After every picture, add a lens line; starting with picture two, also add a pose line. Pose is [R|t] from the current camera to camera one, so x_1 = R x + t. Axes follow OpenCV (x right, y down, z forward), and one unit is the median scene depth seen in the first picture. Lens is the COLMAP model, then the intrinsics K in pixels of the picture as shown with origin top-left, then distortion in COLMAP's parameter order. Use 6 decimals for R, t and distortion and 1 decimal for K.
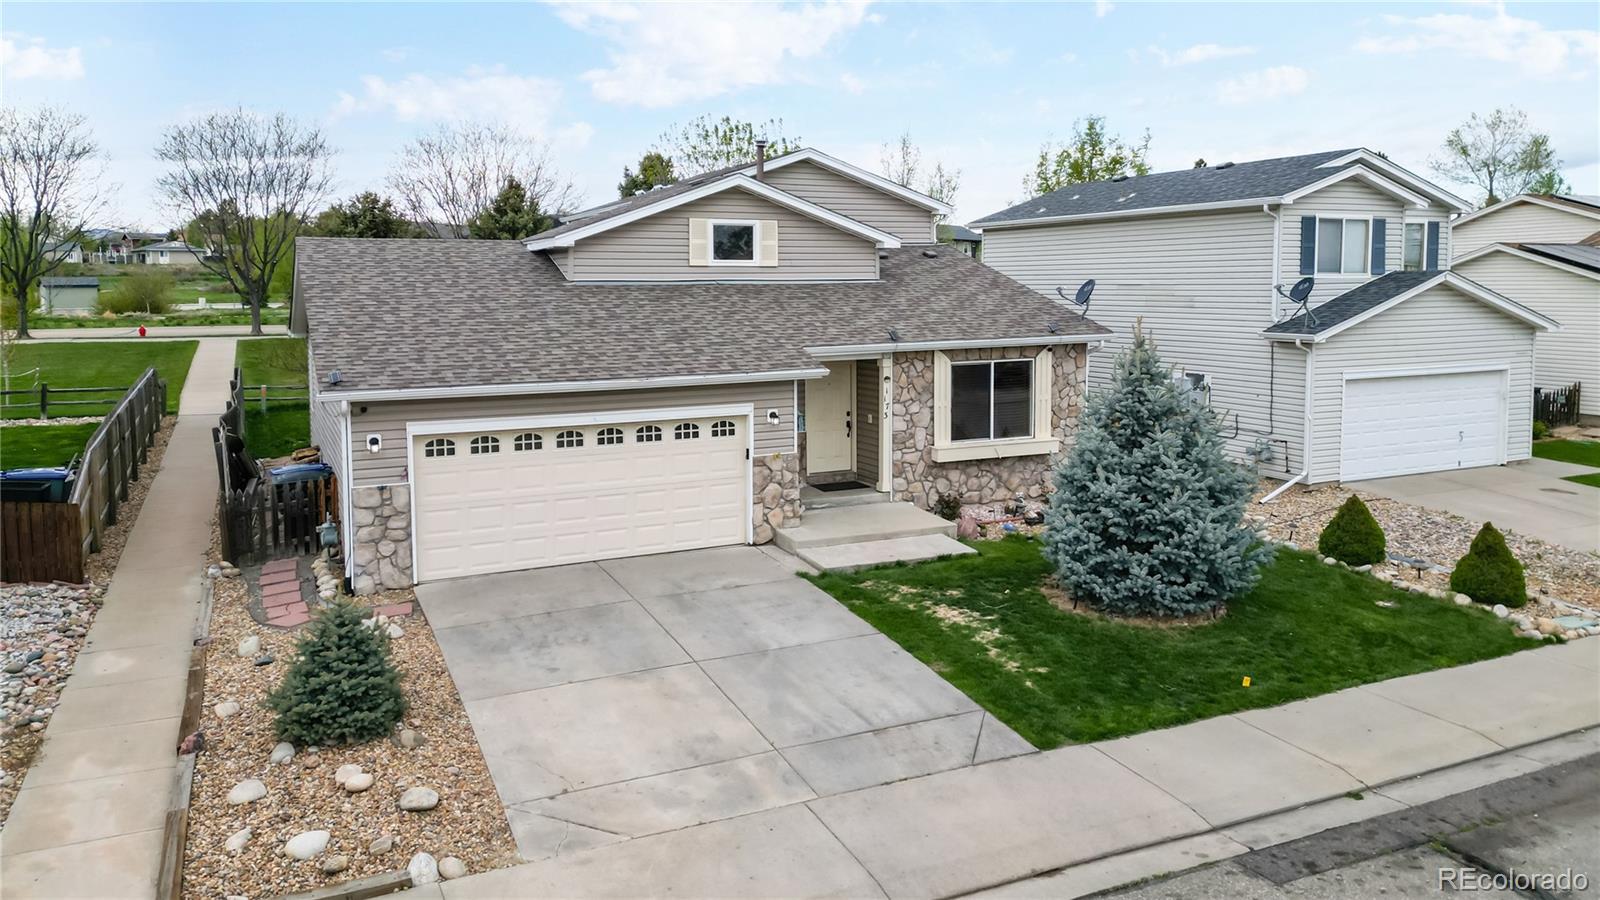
lens RADIAL K [[1122.0, 0, 796.3], [0, 1122.0, 369.6], [0, 0, 1]] dist [0.060620, -0.039813]
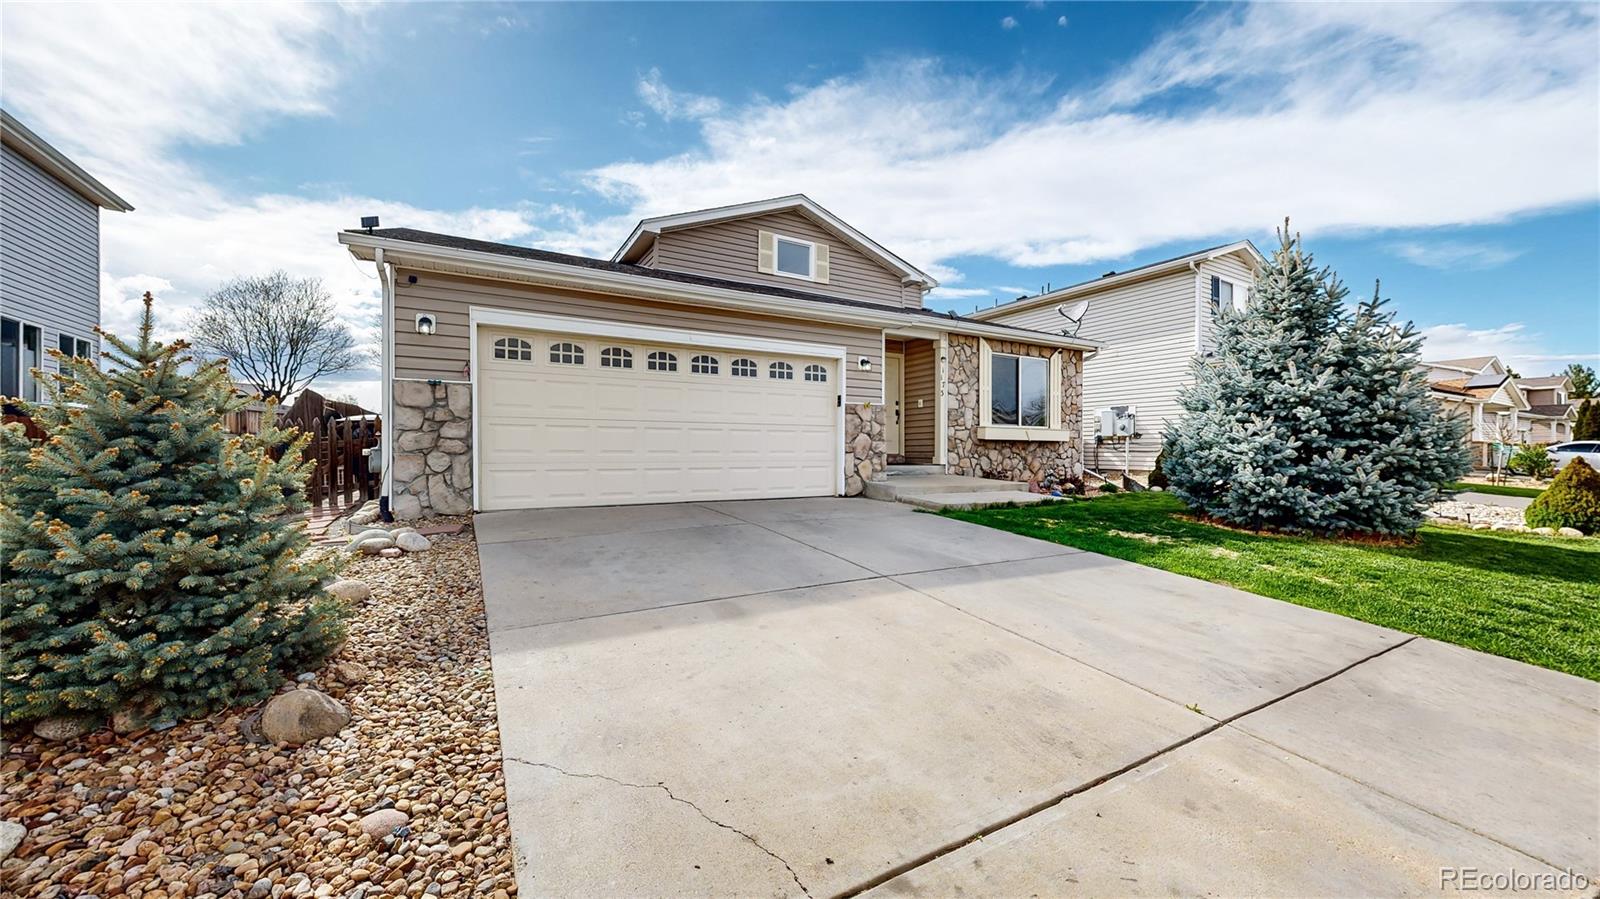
lens RADIAL K [[580.5, 0, 789.2], [0, 580.5, 452.1], [0, 0, 1]] dist [0.000125, 0.000527]
pose [[0.997163, 0.010538, 0.074538, -0.125022], [-0.004773, 0.997012, -0.077096, 0.158870], [-0.075127, 0.076522, 0.994234, 0.496447]]
